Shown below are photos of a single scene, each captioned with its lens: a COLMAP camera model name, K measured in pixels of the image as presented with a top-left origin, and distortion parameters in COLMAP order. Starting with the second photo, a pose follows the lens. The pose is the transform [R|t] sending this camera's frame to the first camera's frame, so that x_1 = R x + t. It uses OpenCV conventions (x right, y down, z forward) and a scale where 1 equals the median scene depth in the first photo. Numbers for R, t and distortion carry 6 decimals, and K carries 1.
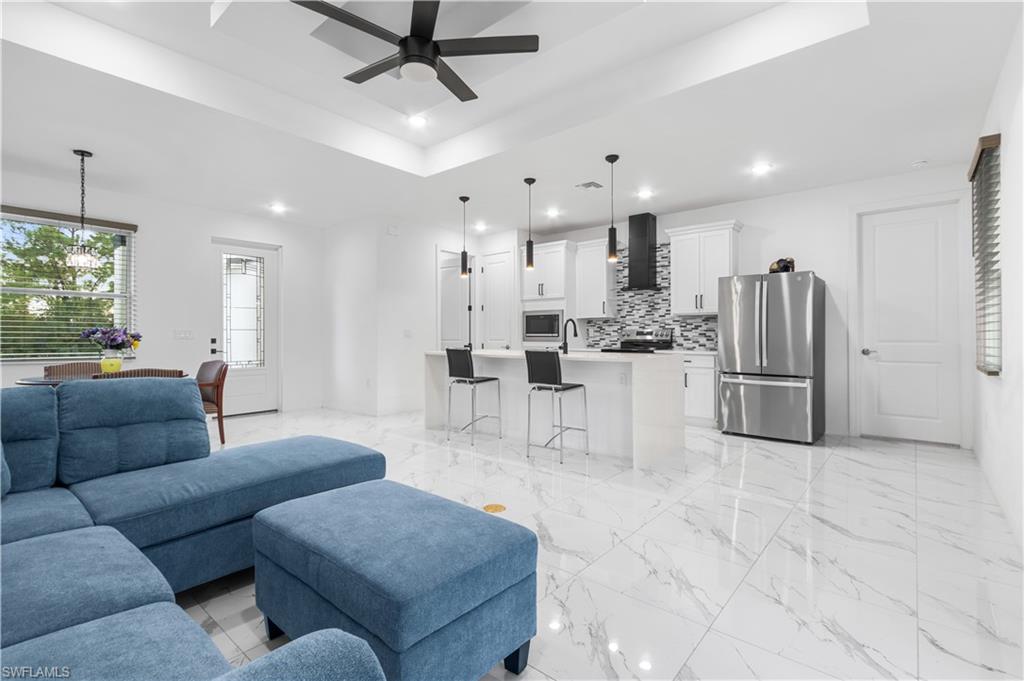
lens RADIAL K [[471.7, 0, 507.7], [0, 471.7, 338.1], [0, 0, 1]] dist [-0.003663, -0.000233]
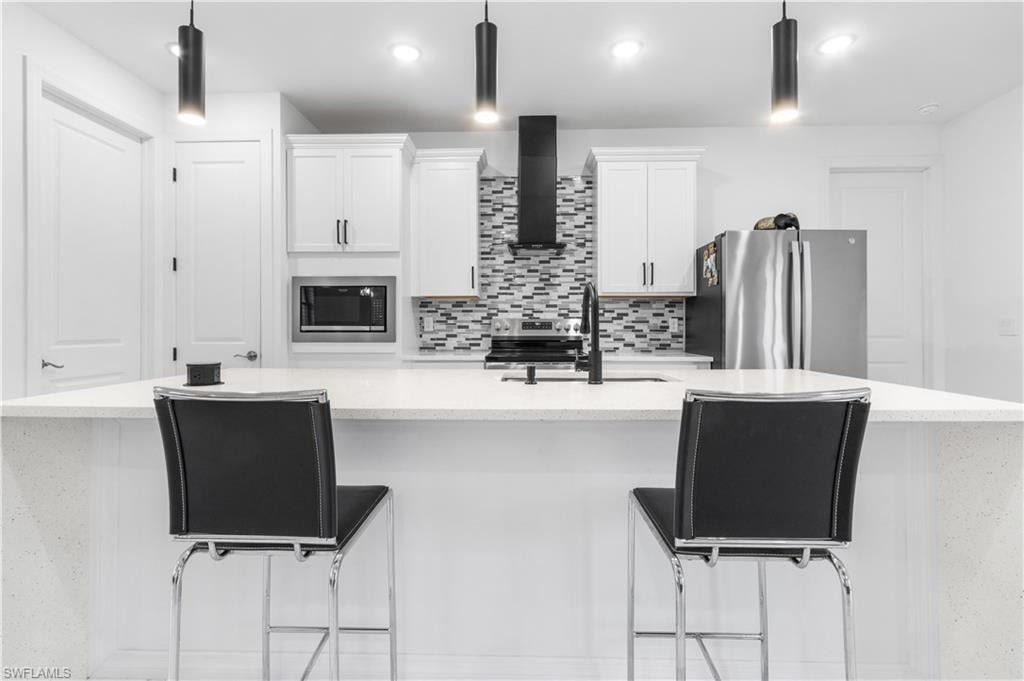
lens RADIAL K [[474.8, 0, 512.5], [0, 474.8, 326.9], [0, 0, 1]] dist [0.003298, 0.000251]
pose [[0.774687, 0.004040, 0.632333, -0.102472], [0.002778, 0.999948, -0.009792, -0.002796], [-0.632339, 0.009342, 0.774635, 0.550412]]
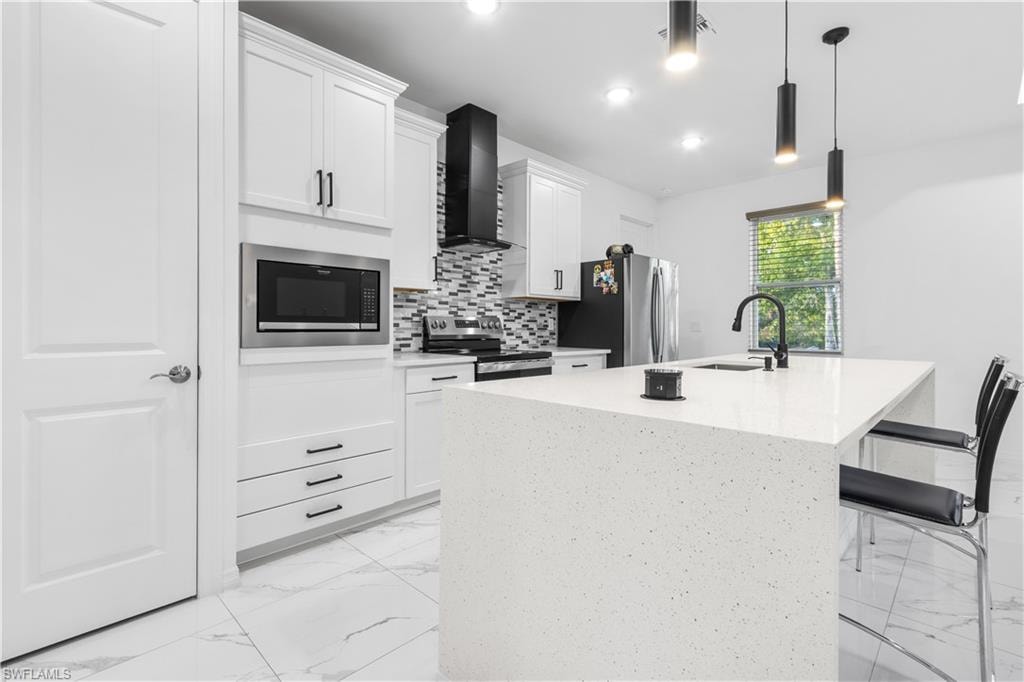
lens RADIAL K [[474.8, 0, 508.5], [0, 474.8, 327.2], [0, 0, 1]] dist [0.003298, 0.000251]
pose [[0.059848, 0.002156, 0.998205, -0.267310], [0.005066, 0.999984, -0.002464, -0.004508], [-0.998195, 0.005204, 0.059836, 0.894678]]
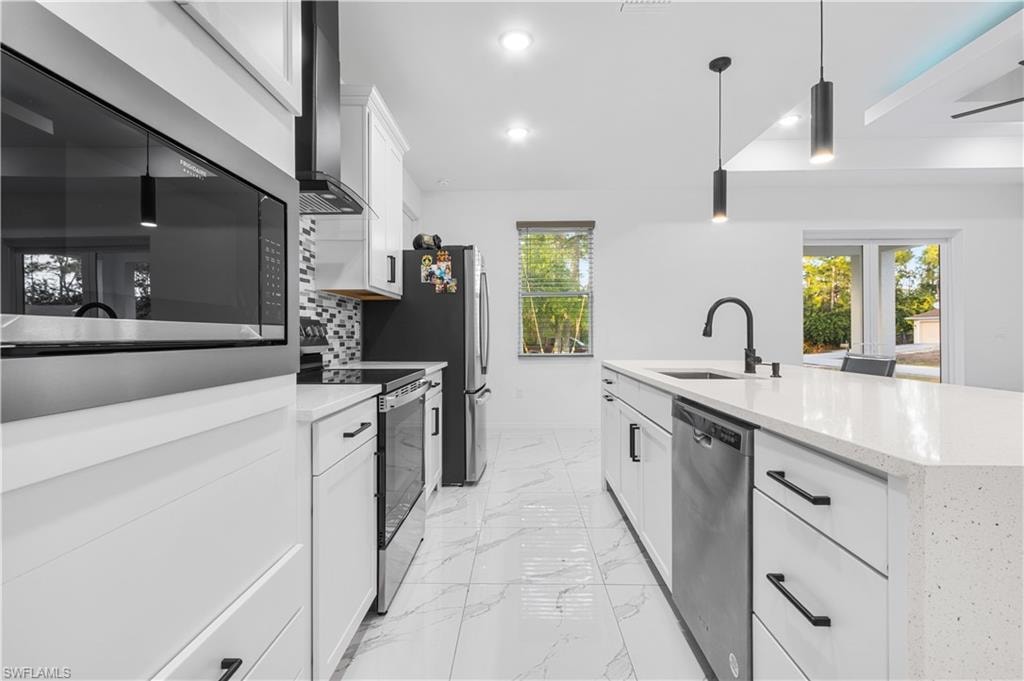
lens RADIAL K [[474.8, 0, 512.1], [0, 474.8, 334.7], [0, 0, 1]] dist [0.003298, 0.000251]
pose [[-0.642607, 0.004768, 0.766181, -0.064958], [0.011767, 0.999924, 0.003647, -0.005681], [-0.766106, 0.011360, -0.642614, 1.068044]]
